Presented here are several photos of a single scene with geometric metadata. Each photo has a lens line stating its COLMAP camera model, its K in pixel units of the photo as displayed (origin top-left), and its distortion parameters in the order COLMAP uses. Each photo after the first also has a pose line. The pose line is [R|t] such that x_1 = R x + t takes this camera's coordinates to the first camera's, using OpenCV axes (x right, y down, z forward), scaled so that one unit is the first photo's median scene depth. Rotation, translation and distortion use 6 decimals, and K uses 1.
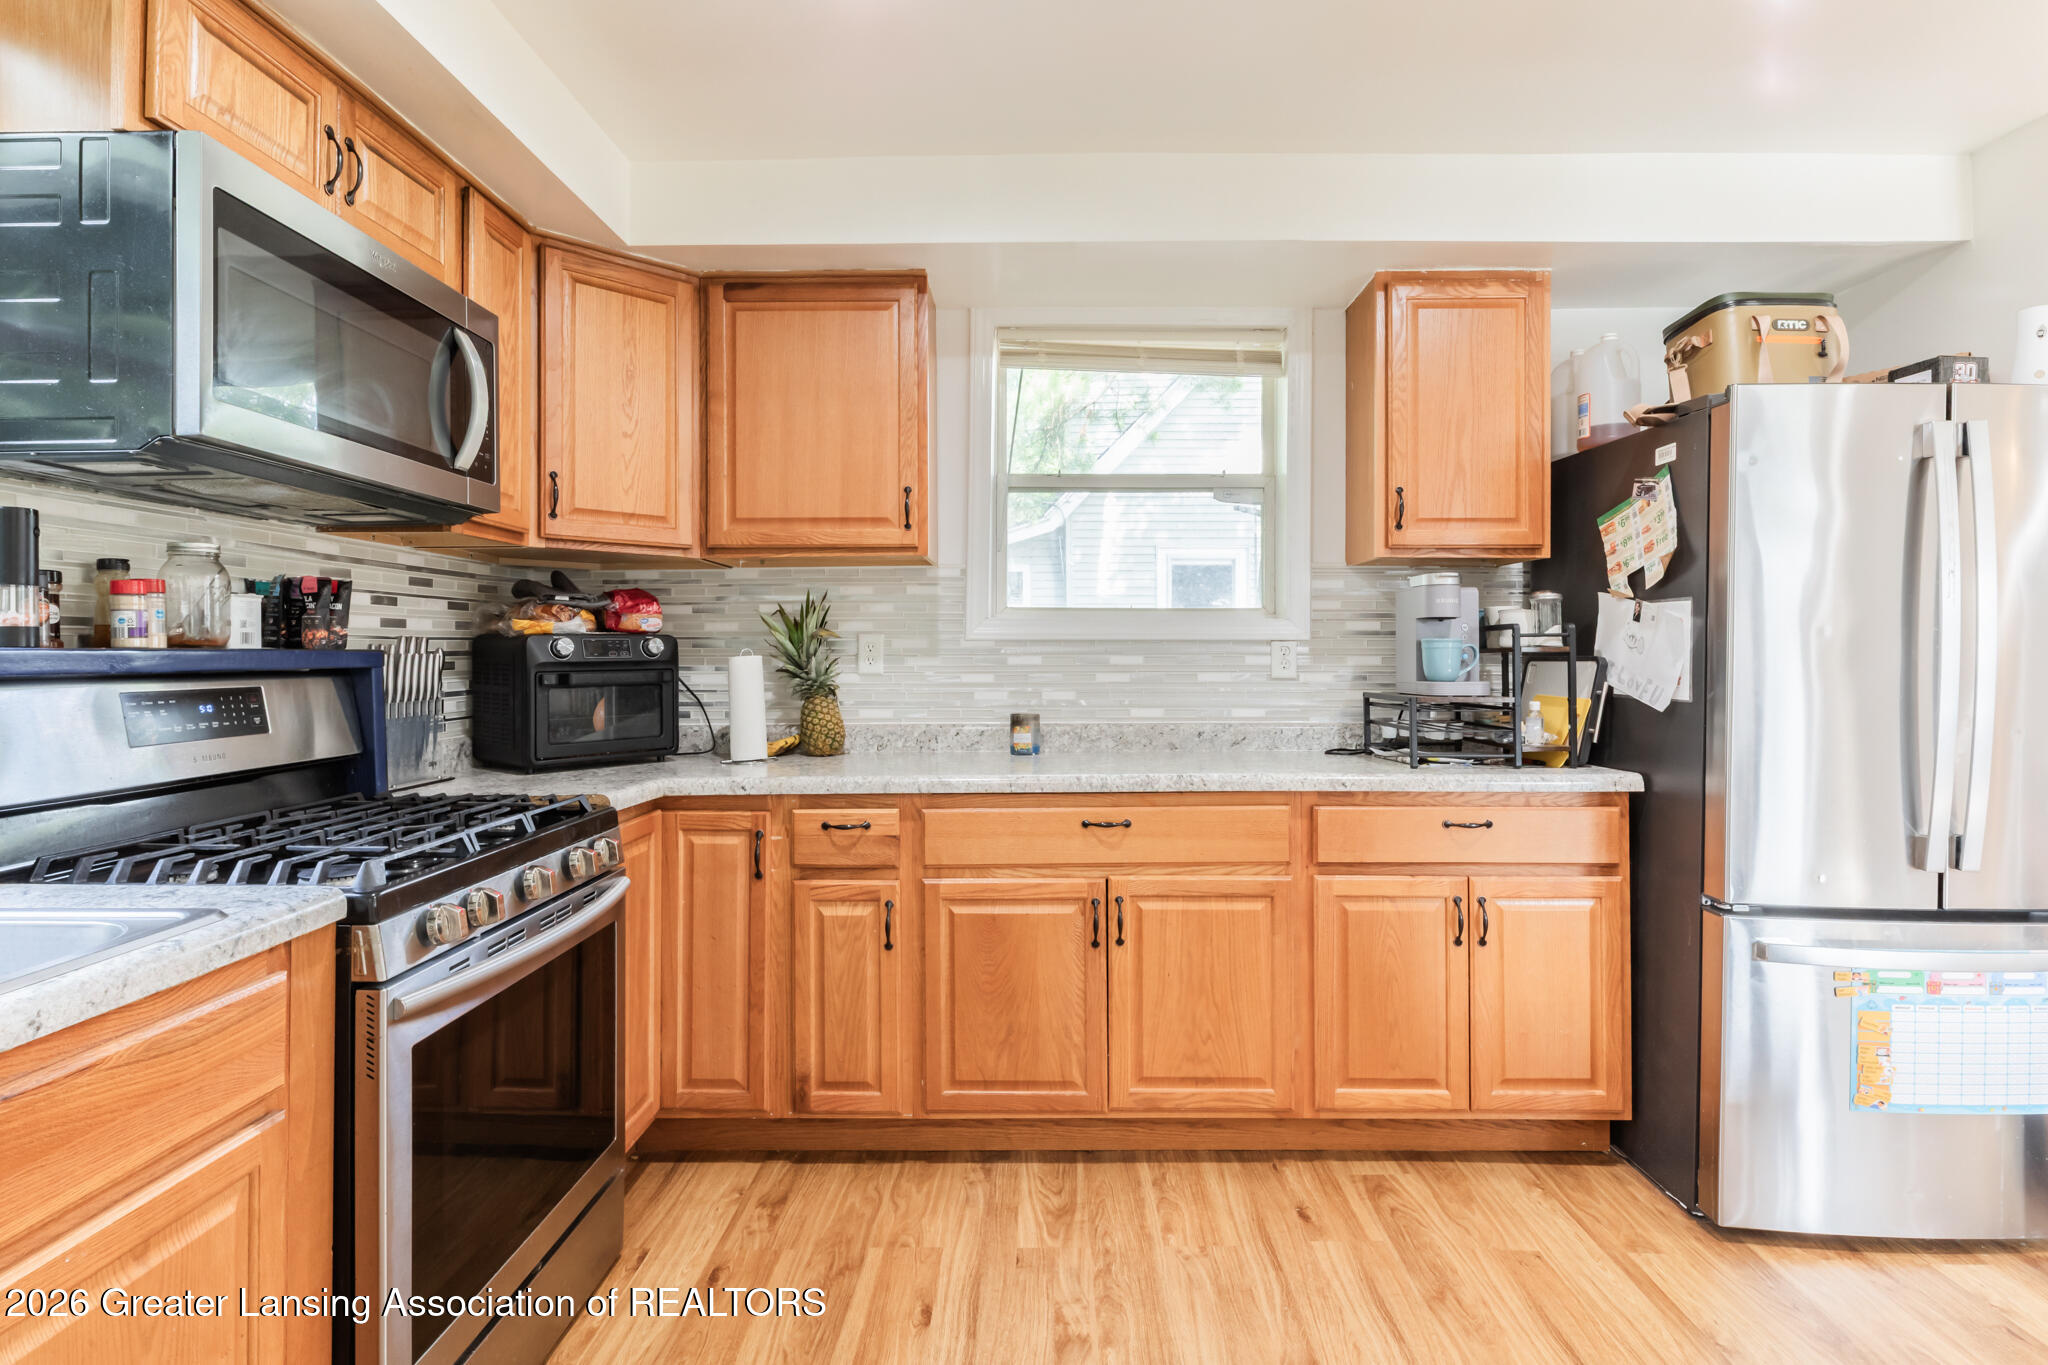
lens RADIAL K [[1031.1, 0, 1038.7], [0, 1031.1, 641.5], [0, 0, 1]] dist [0.004686, 0.000513]
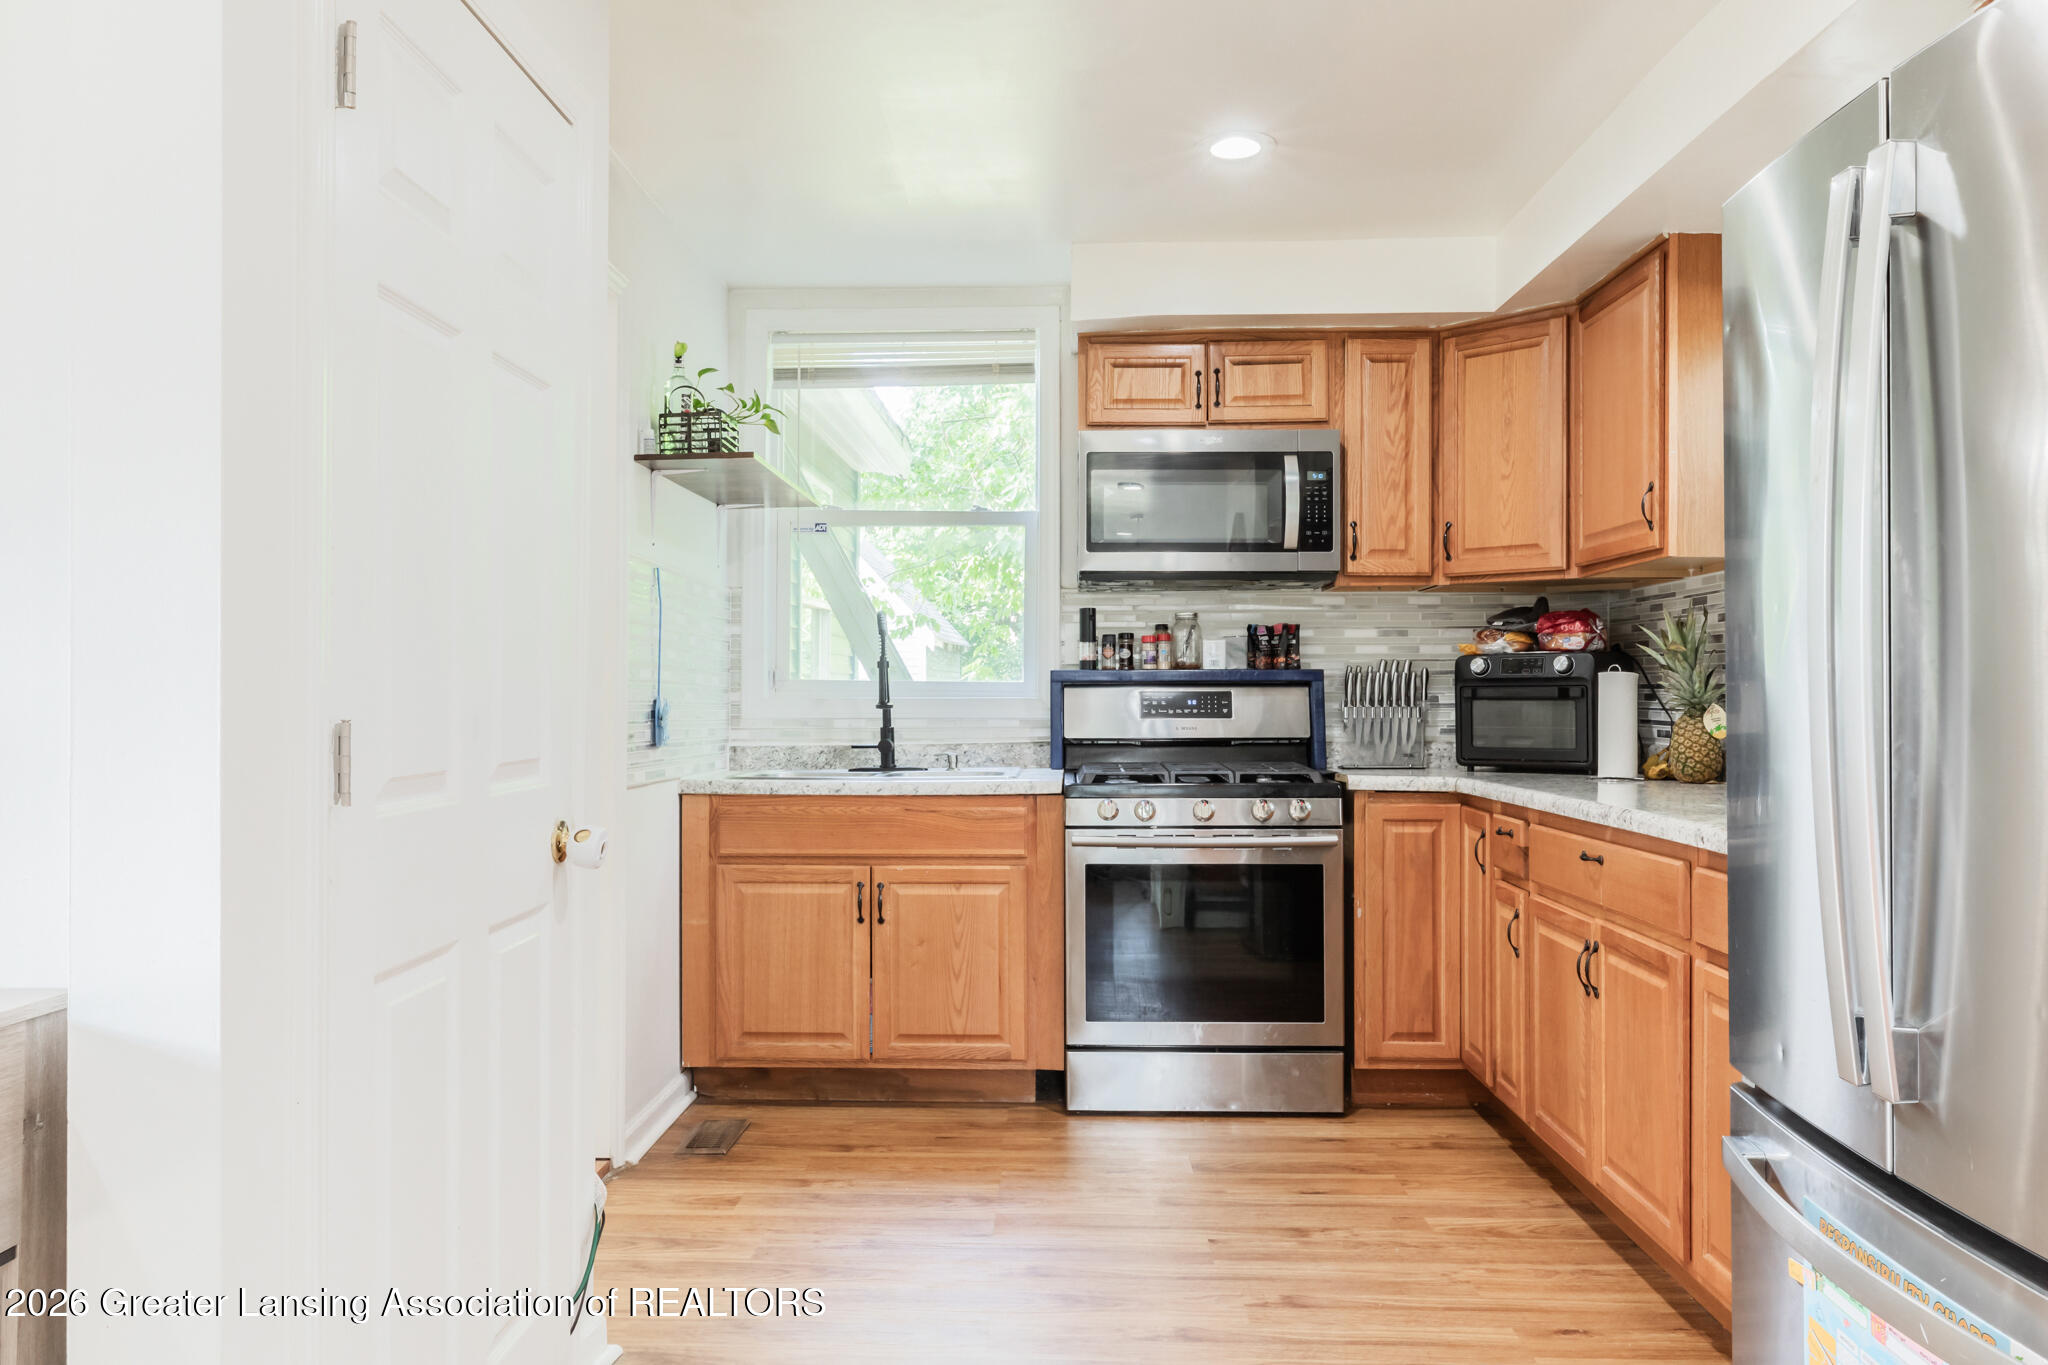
lens RADIAL K [[1541.2, 0, 1023.3], [0, 1541.2, 683.3], [0, 0, 1]] dist [-0.008423, -0.002075]
pose [[-0.010248, 0.000573, -0.999947, 1.521070], [0.011854, 0.999930, 0.000451, 0.021701], [0.999877, -0.011849, -0.010254, 0.577103]]
